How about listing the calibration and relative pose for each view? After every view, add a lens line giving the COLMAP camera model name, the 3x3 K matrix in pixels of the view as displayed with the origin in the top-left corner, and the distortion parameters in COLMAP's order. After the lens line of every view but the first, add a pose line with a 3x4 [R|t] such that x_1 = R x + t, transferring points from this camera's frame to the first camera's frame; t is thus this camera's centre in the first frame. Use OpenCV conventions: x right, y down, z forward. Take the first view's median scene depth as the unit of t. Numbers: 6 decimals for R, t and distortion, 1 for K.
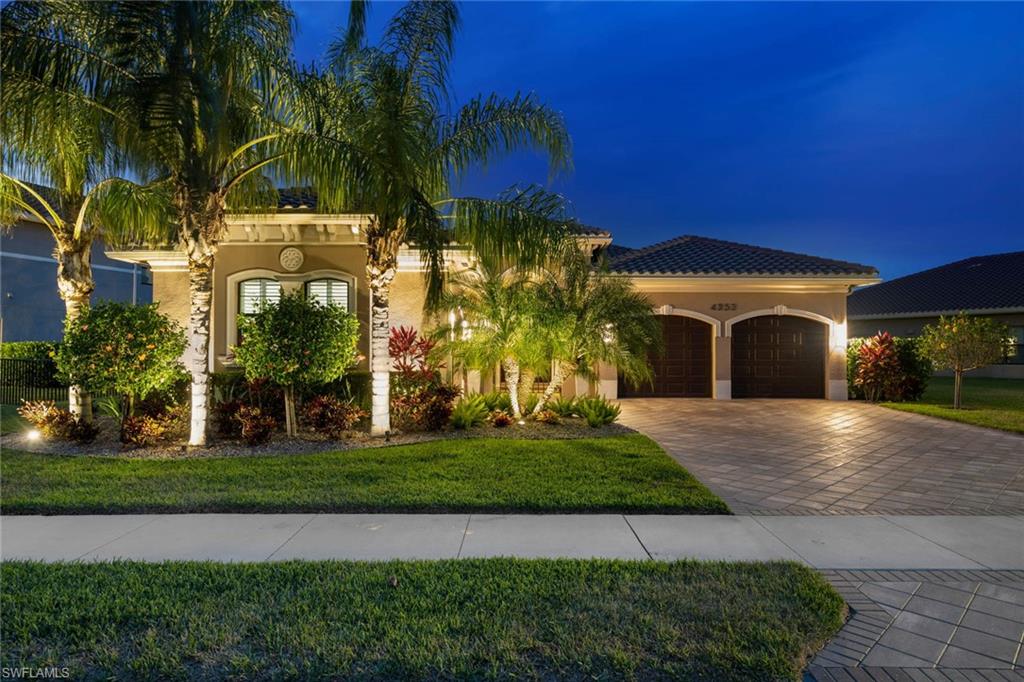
lens RADIAL K [[421.8, 0, 519.1], [0, 421.8, 345.1], [0, 0, 1]] dist [-0.001077, -0.000172]
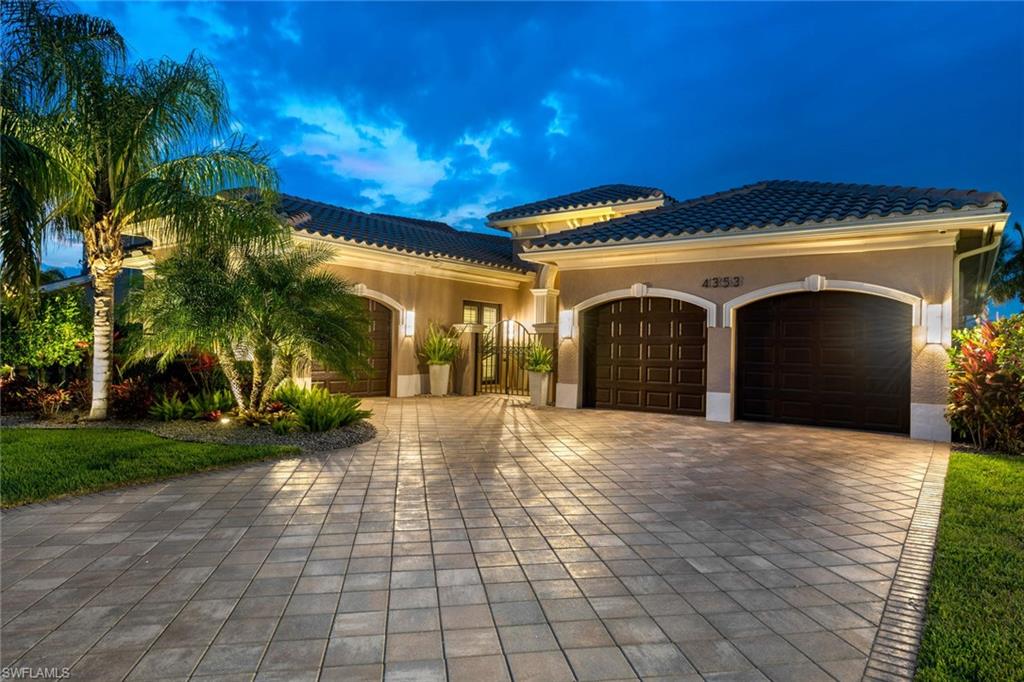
lens RADIAL K [[453.5, 0, 512.0], [0, 453.5, 341.0], [0, 0, 1]] dist [-0.001638, -0.000171]
pose [[0.872931, 0.010078, -0.487740, 0.555682], [-0.006061, 0.999933, 0.009814, -0.002952], [0.487806, -0.005611, 0.872934, 0.215133]]
